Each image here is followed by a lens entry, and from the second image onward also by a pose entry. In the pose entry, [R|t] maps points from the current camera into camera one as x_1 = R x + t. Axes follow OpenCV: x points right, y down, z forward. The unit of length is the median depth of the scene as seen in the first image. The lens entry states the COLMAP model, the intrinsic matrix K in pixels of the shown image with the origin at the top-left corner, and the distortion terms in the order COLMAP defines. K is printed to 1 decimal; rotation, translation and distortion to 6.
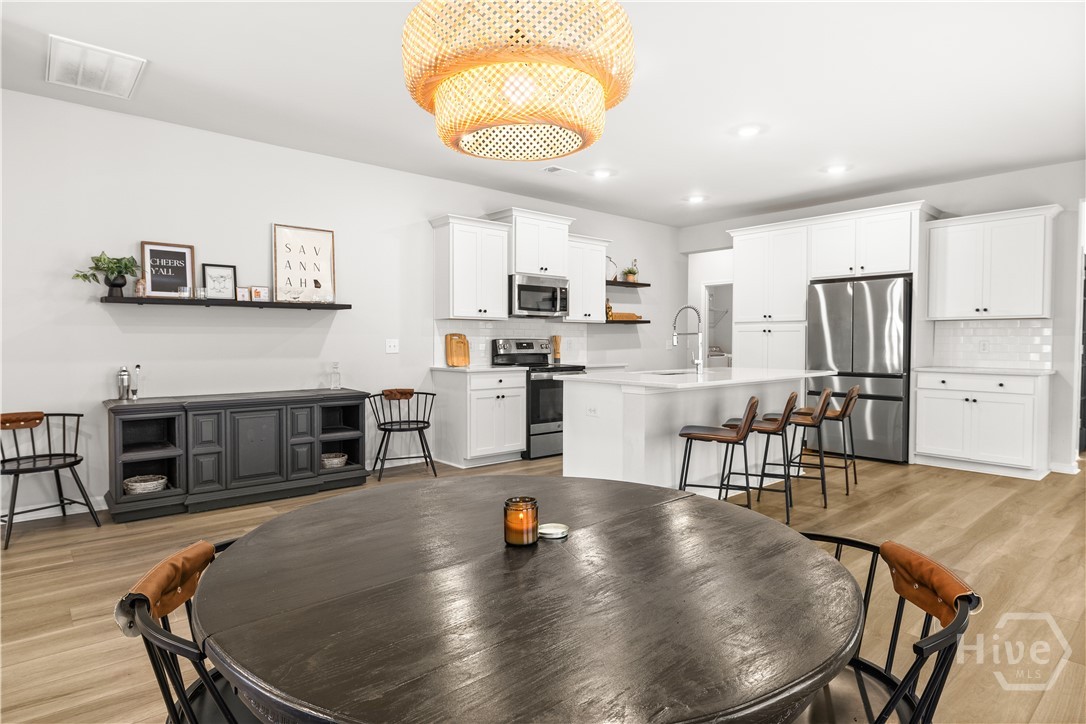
lens RADIAL K [[598.0, 0, 544.3], [0, 598.0, 361.8], [0, 0, 1]] dist [0.001922, 0.000196]
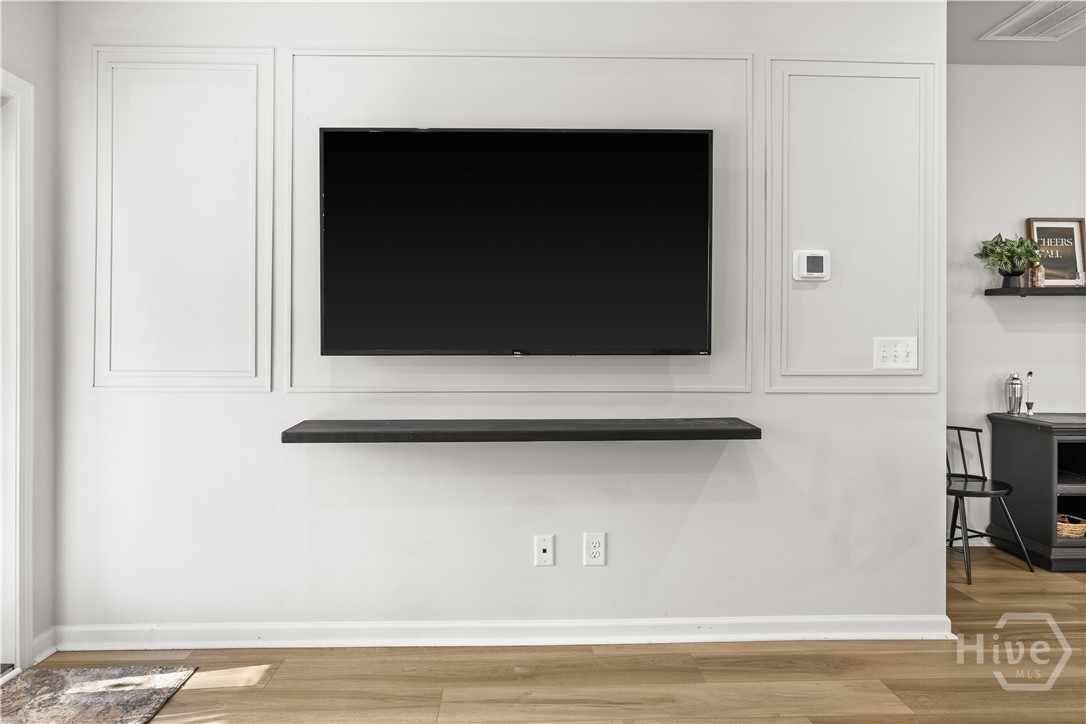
lens RADIAL K [[702.0, 0, 542.9], [0, 702.0, 350.6], [0, 0, 1]] dist [-0.004270, -0.001000]
pose [[0.781334, 0.007950, -0.624062, -0.598615], [-0.021353, 0.999674, -0.014000, 0.003959], [0.623747, 0.024264, 0.781249, -0.139598]]
